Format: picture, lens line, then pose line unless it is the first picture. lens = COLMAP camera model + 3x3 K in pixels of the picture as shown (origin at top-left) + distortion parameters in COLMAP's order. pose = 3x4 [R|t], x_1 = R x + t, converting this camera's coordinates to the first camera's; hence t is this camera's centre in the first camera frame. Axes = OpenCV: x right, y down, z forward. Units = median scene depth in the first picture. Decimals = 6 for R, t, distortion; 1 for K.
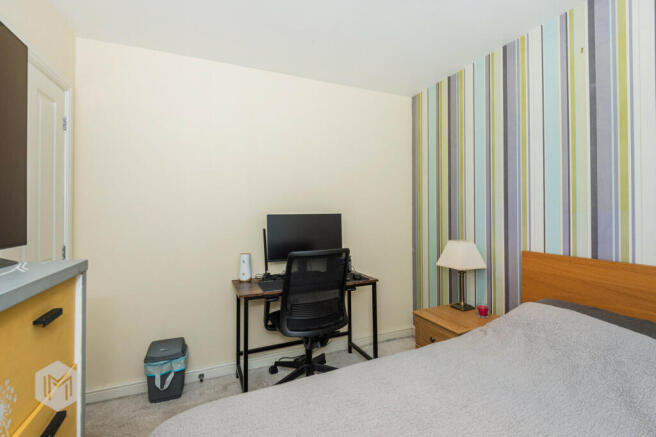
lens RADIAL K [[301.8, 0, 328.3], [0, 301.8, 215.1], [0, 0, 1]] dist [-0.001095, -0.000287]
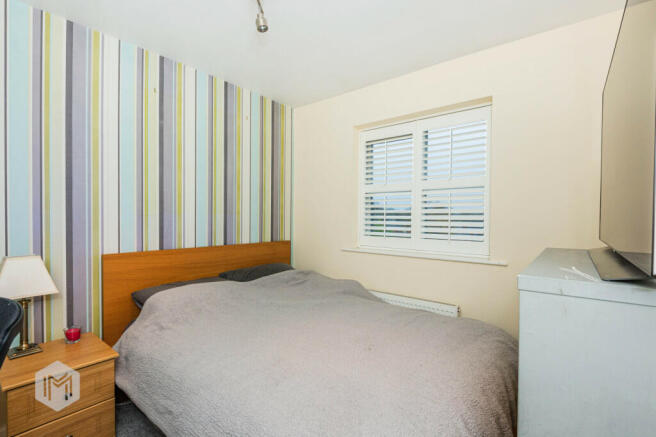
lens RADIAL K [[301.8, 0, 328.3], [0, 301.8, 215.1], [0, 0, 1]] dist [-0.001095, -0.000287]
pose [[-0.459665, -0.014094, 0.887981, -0.660380], [-0.014444, 0.999860, 0.008392, -0.034682], [-0.887975, -0.008969, -0.459804, 0.937285]]
